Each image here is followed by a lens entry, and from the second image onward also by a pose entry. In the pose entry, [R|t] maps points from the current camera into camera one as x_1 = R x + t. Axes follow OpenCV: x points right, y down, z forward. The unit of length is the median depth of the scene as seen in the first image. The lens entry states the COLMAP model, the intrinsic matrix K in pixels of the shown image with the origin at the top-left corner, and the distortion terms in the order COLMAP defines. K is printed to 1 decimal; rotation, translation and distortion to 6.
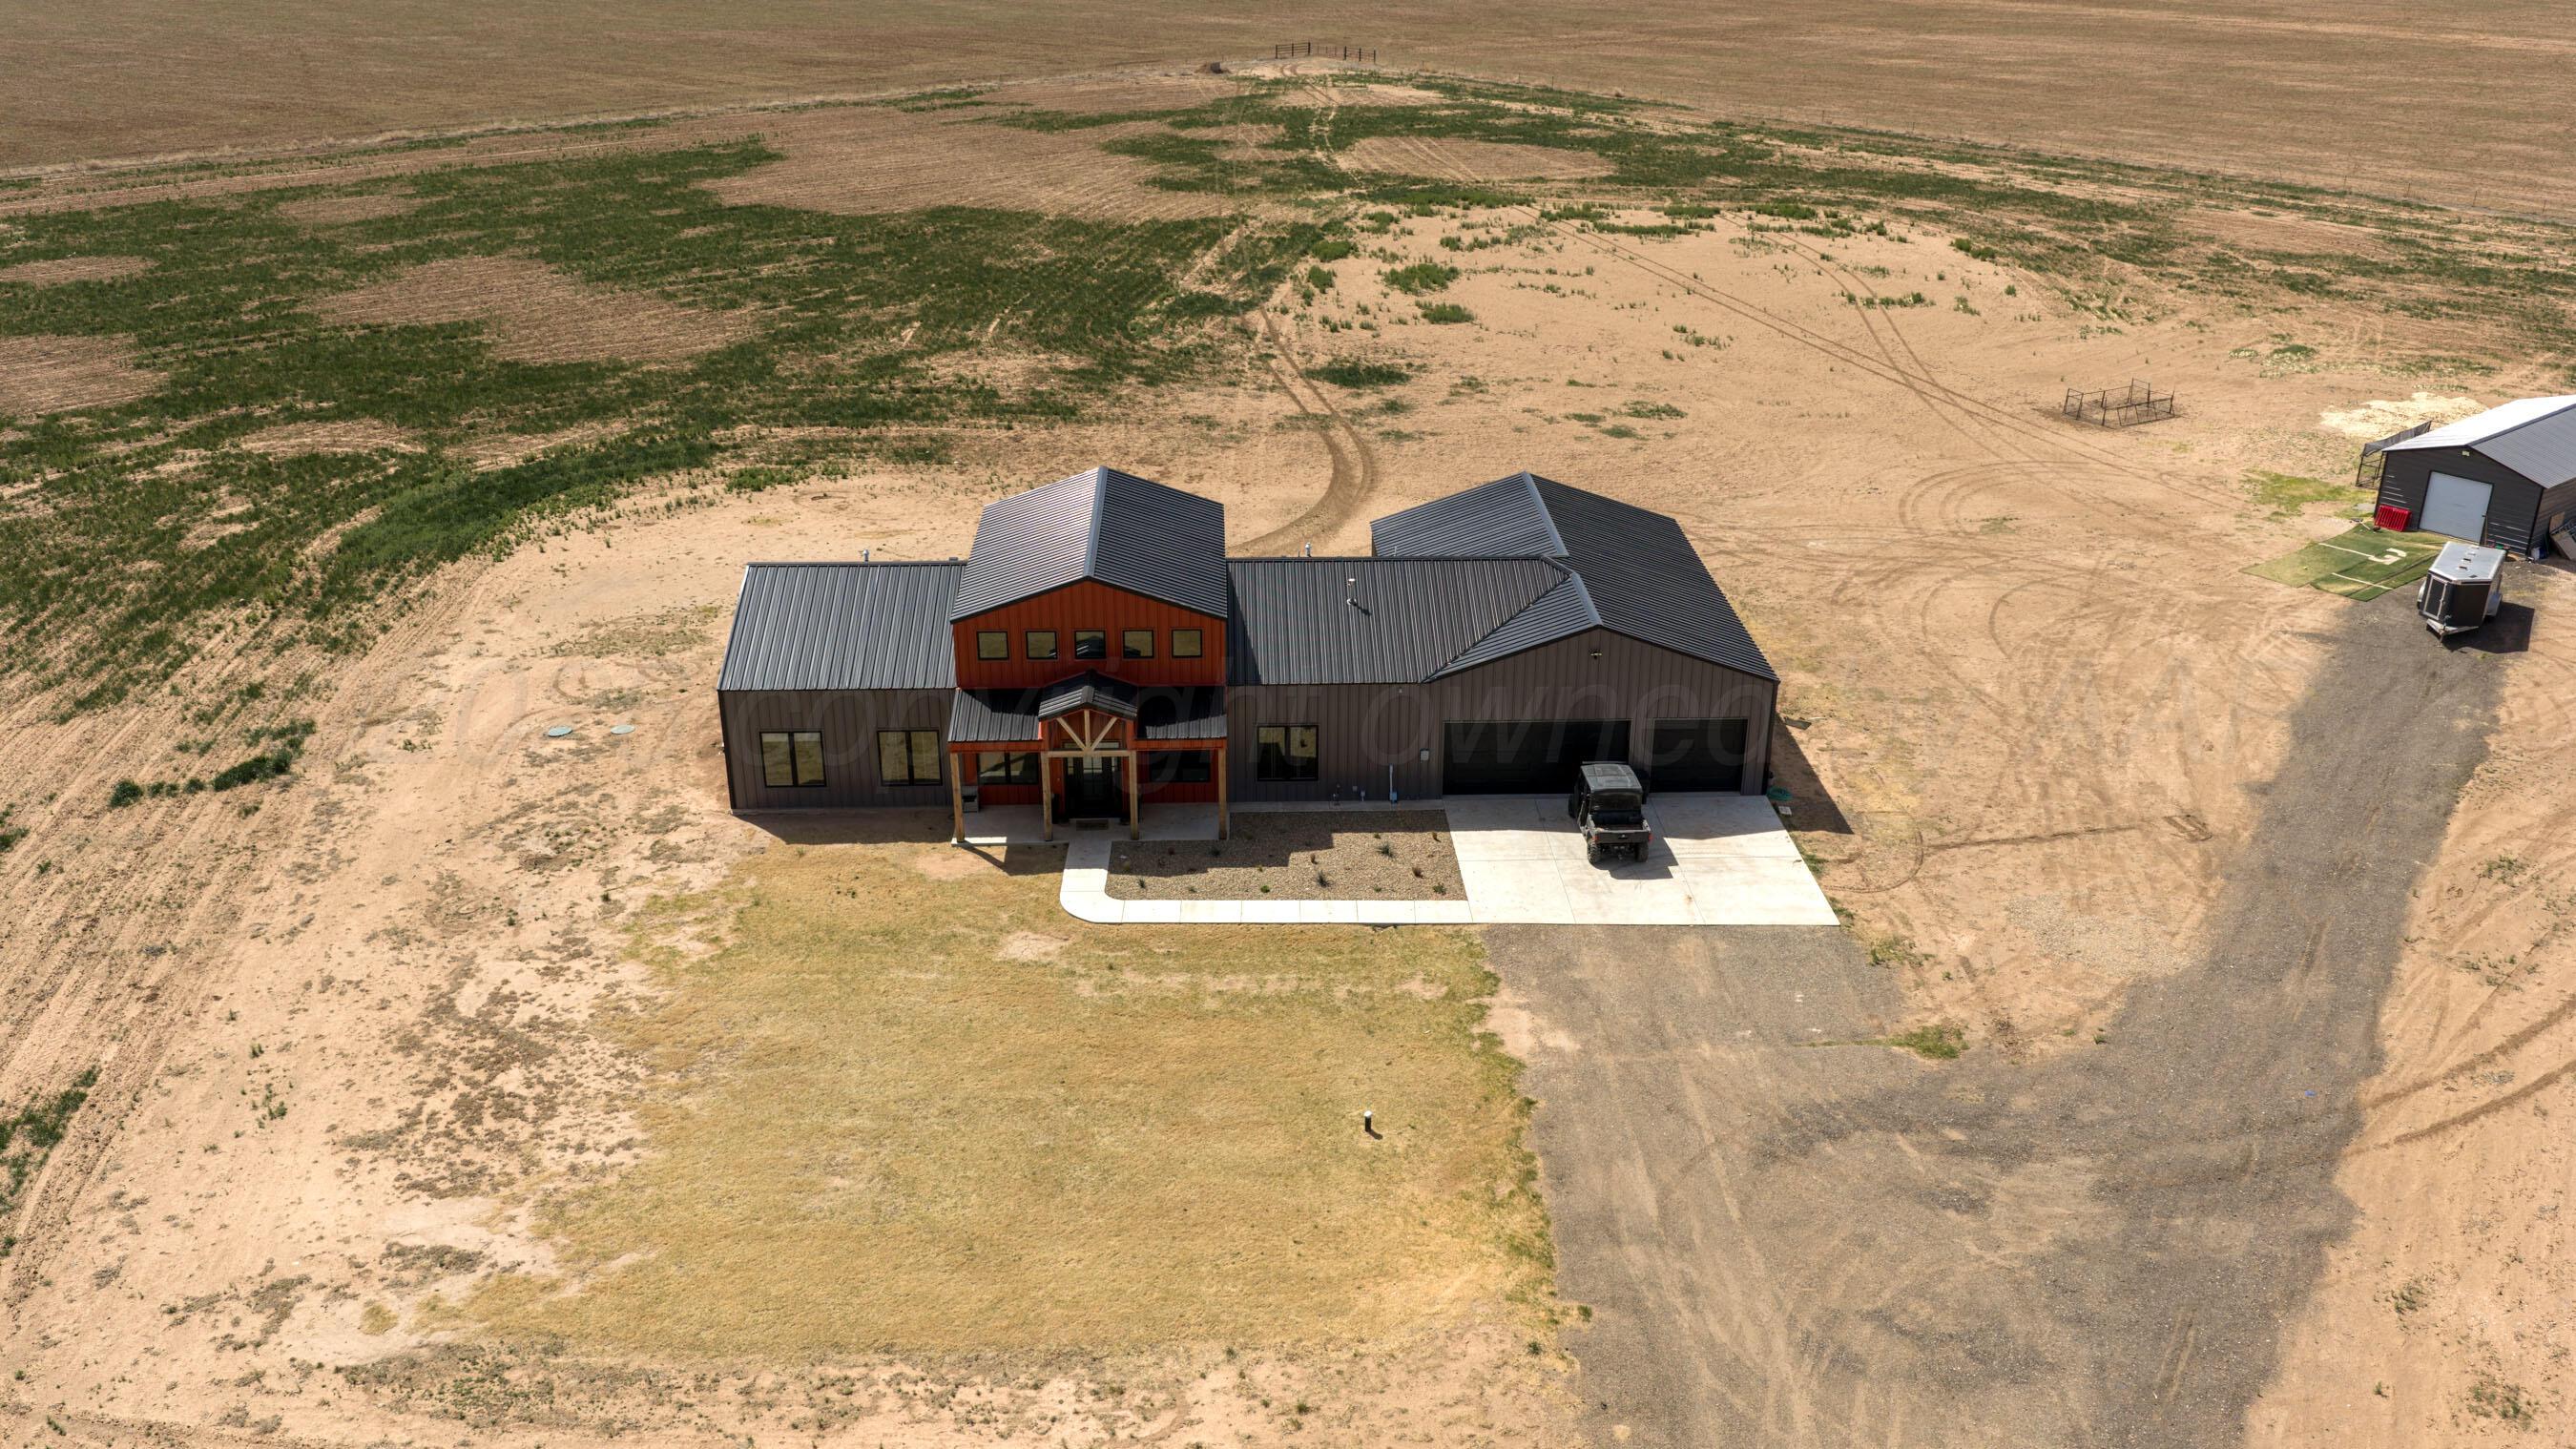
lens RADIAL K [[2162.1, 0, 1295.2], [0, 2162.1, 730.8], [0, 0, 1]] dist [0.034822, -0.076456]
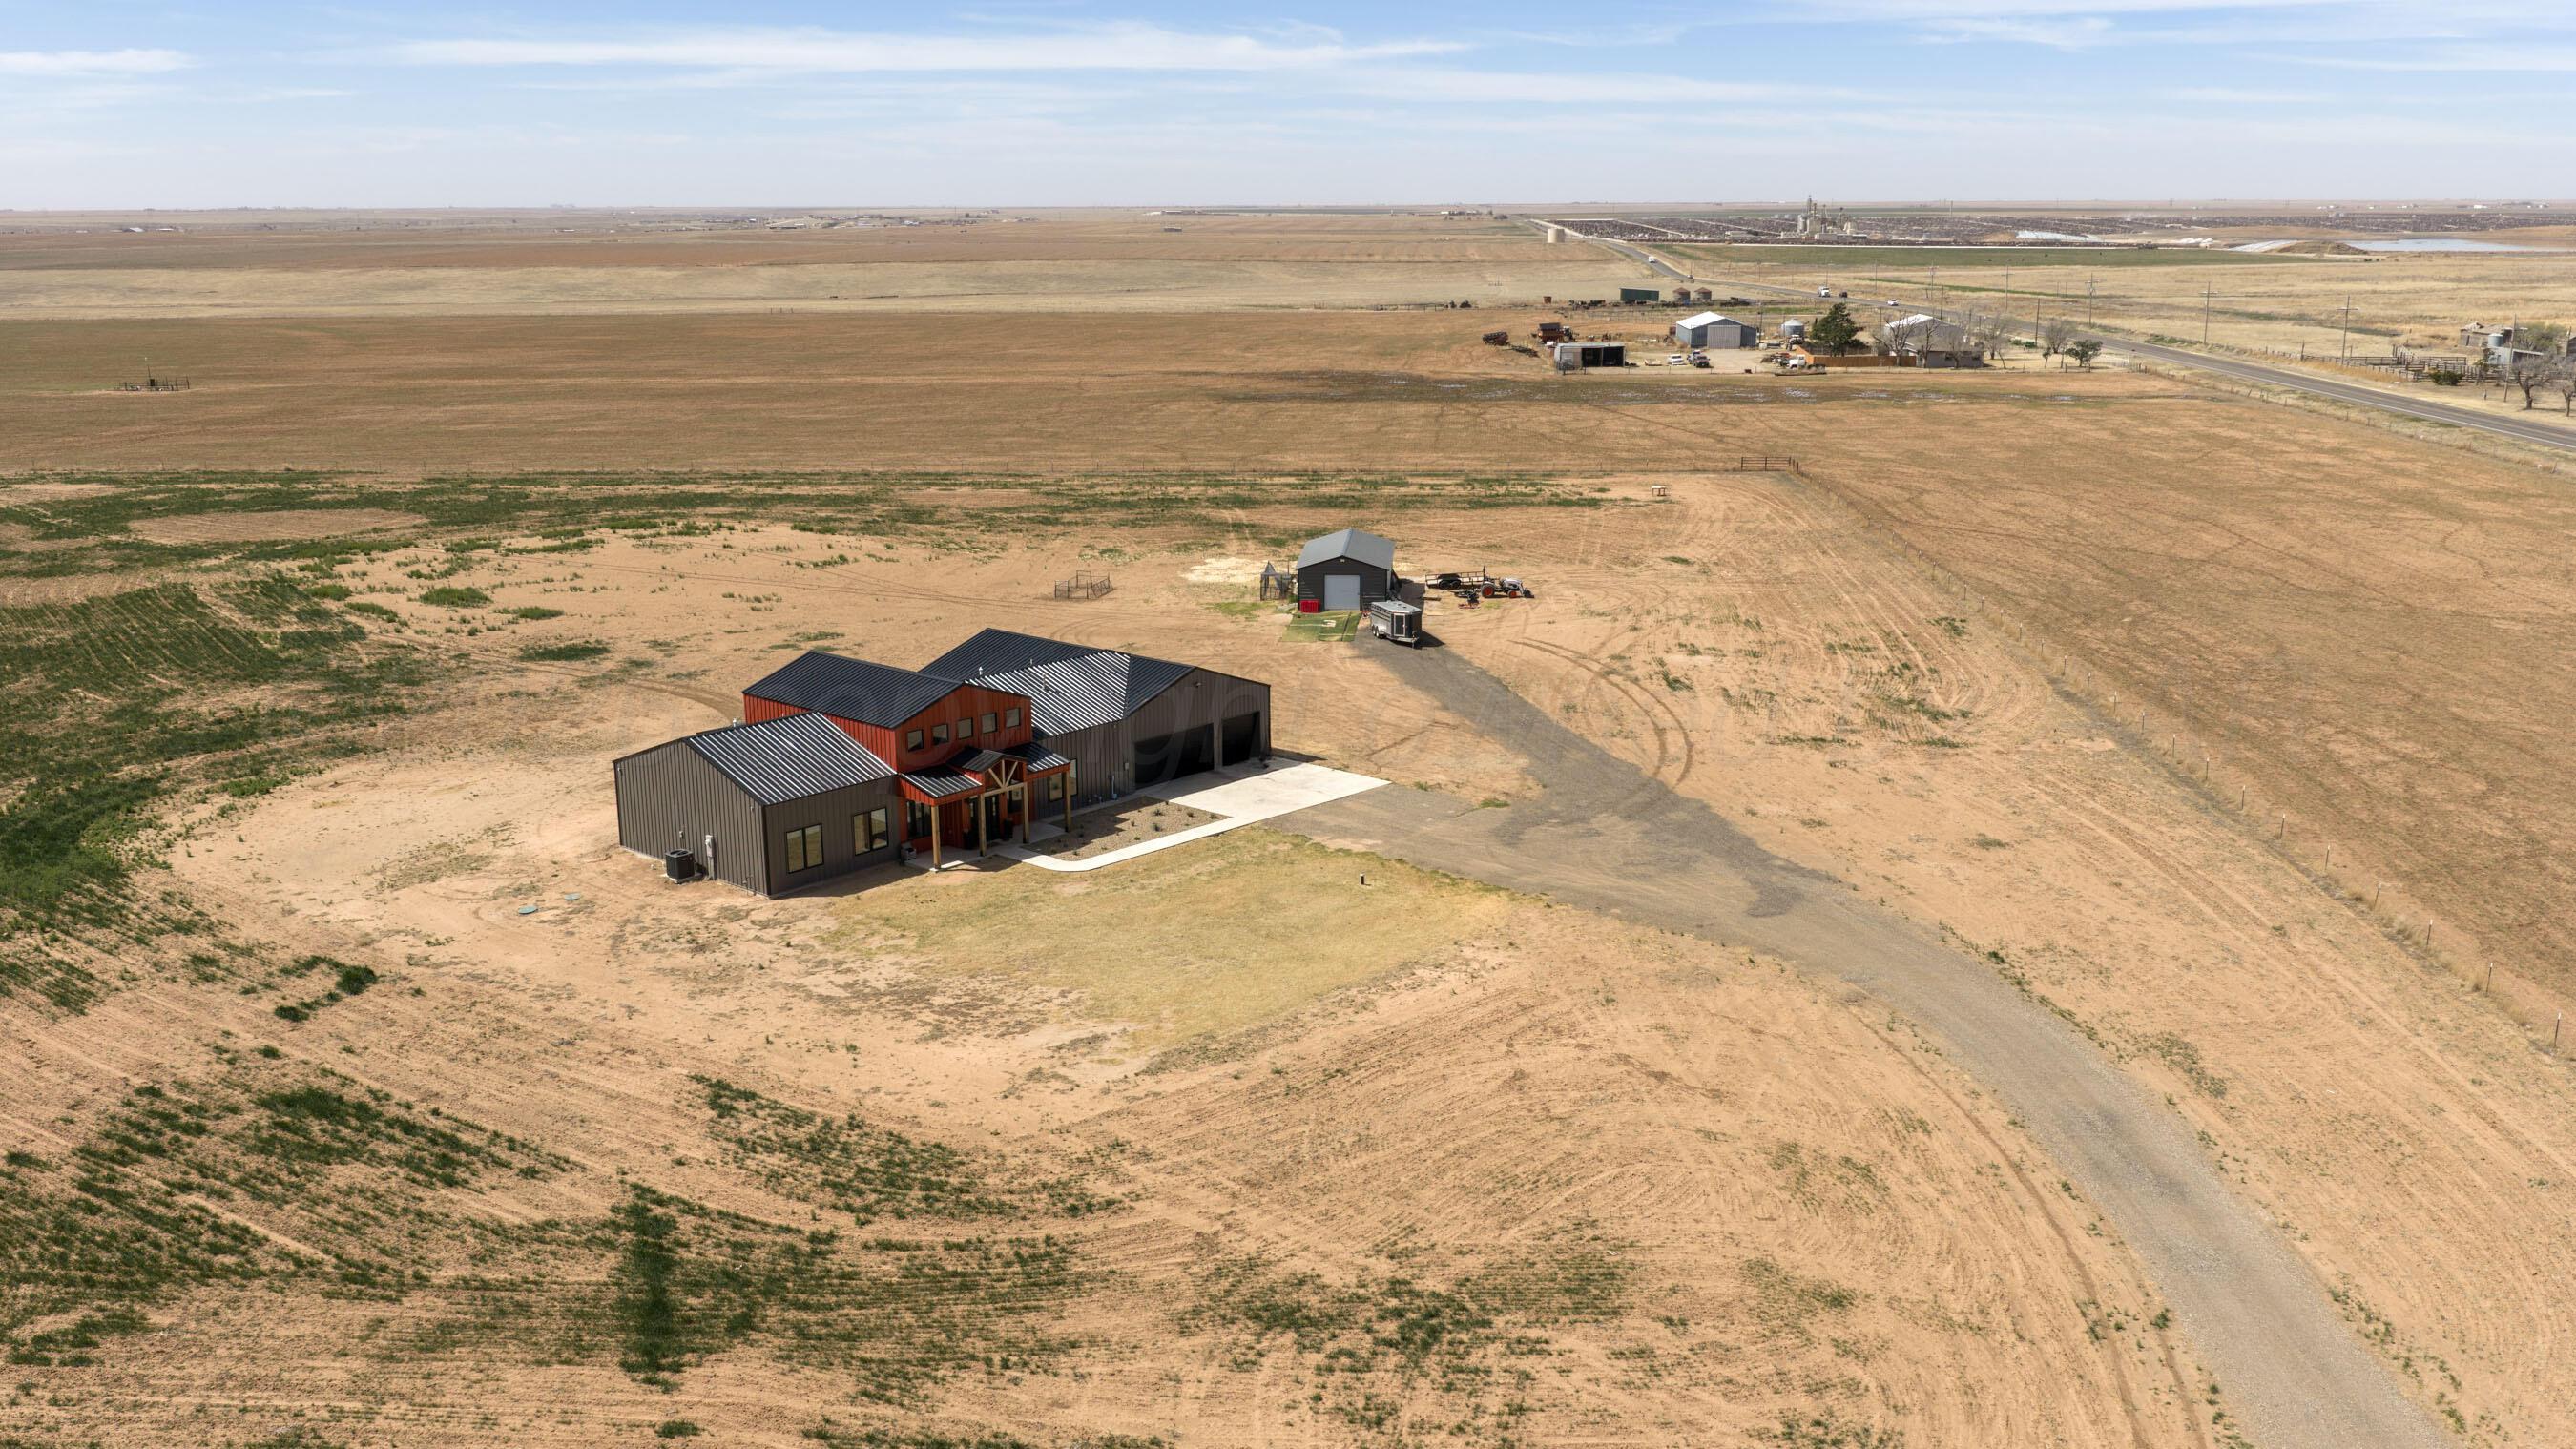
lens RADIAL K [[2162.1, 0, 1295.2], [0, 2162.1, 730.8], [0, 0, 1]] dist [0.034822, -0.076456]
pose [[0.689411, -0.176123, 0.702633, -0.742387], [0.292578, 0.955052, -0.047677, 0.075601], [-0.662654, 0.238444, 0.709954, -0.177335]]
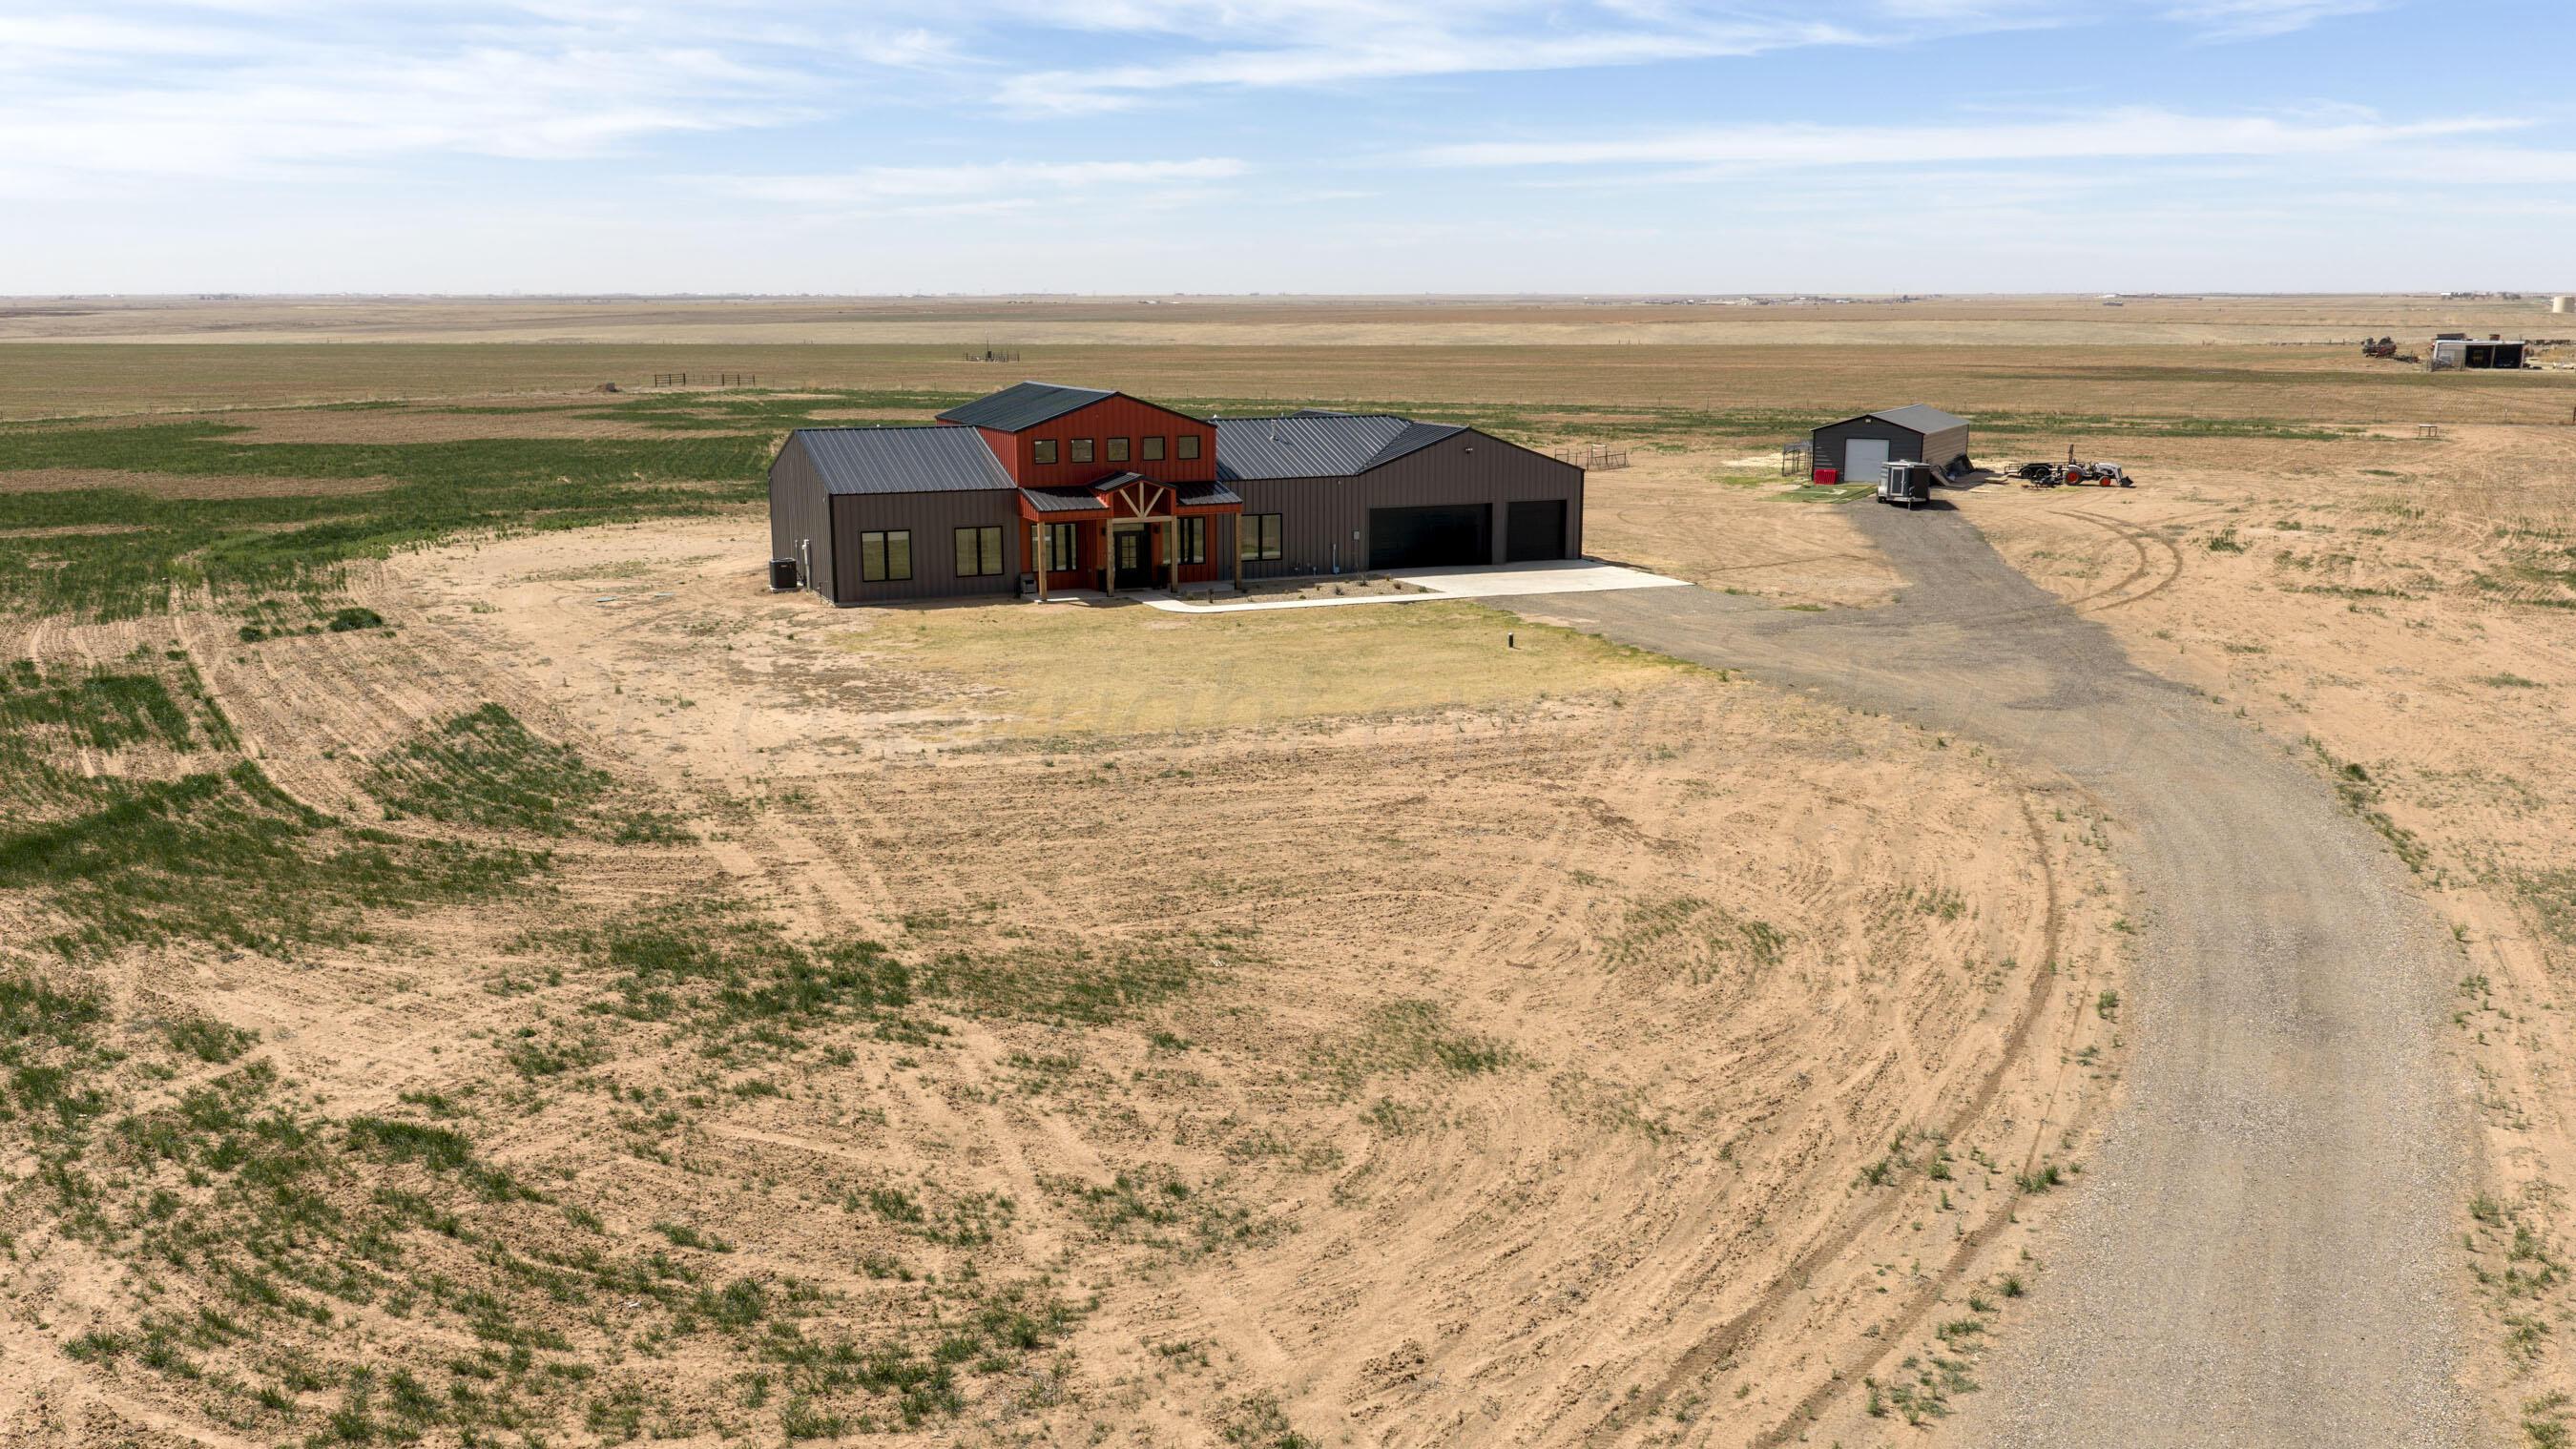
lens RADIAL K [[2128.4, 0, 1295.6], [0, 2128.4, 735.8], [0, 0, 1]] dist [0.030792, -0.067763]
pose [[0.926186, -0.079885, 0.368507, -0.349553], [0.152810, 0.972970, -0.173143, 0.264106], [-0.344715, 0.216674, 0.913359, -0.110361]]
